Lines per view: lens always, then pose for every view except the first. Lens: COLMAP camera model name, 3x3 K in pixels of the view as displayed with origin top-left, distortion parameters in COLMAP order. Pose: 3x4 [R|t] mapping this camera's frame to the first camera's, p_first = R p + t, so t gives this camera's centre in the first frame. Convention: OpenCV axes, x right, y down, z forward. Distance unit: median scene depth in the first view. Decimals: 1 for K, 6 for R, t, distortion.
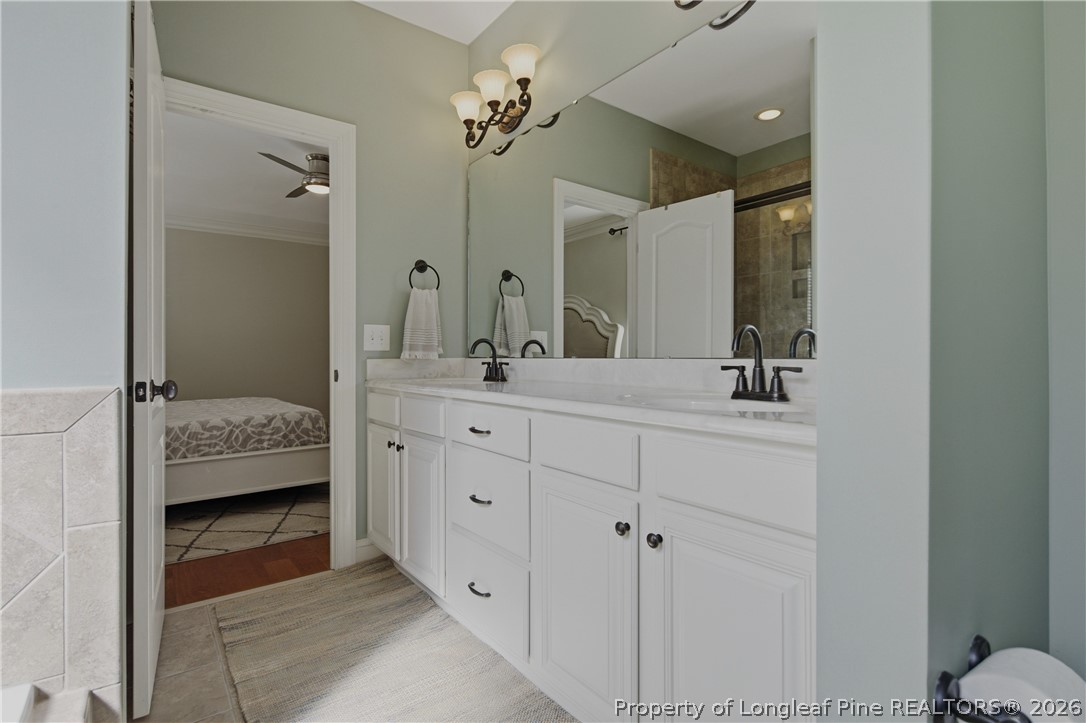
lens RADIAL K [[530.4, 0, 543.5], [0, 530.4, 358.6], [0, 0, 1]] dist [-0.000815, -0.000555]
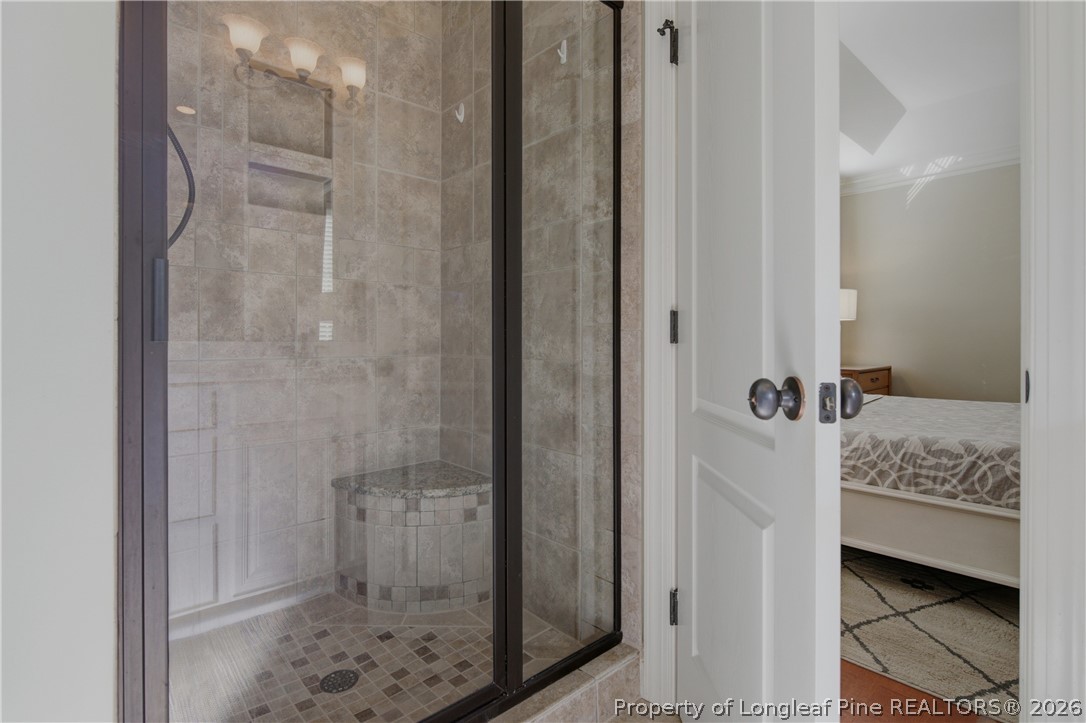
lens RADIAL K [[530.4, 0, 543.4], [0, 530.4, 351.2], [0, 0, 1]] dist [-0.000815, -0.000555]
pose [[0.084364, 0.015124, -0.996320, -0.050391], [-0.006996, 0.999869, 0.014585, 0.007119], [0.996410, 0.005740, 0.084459, 0.490515]]
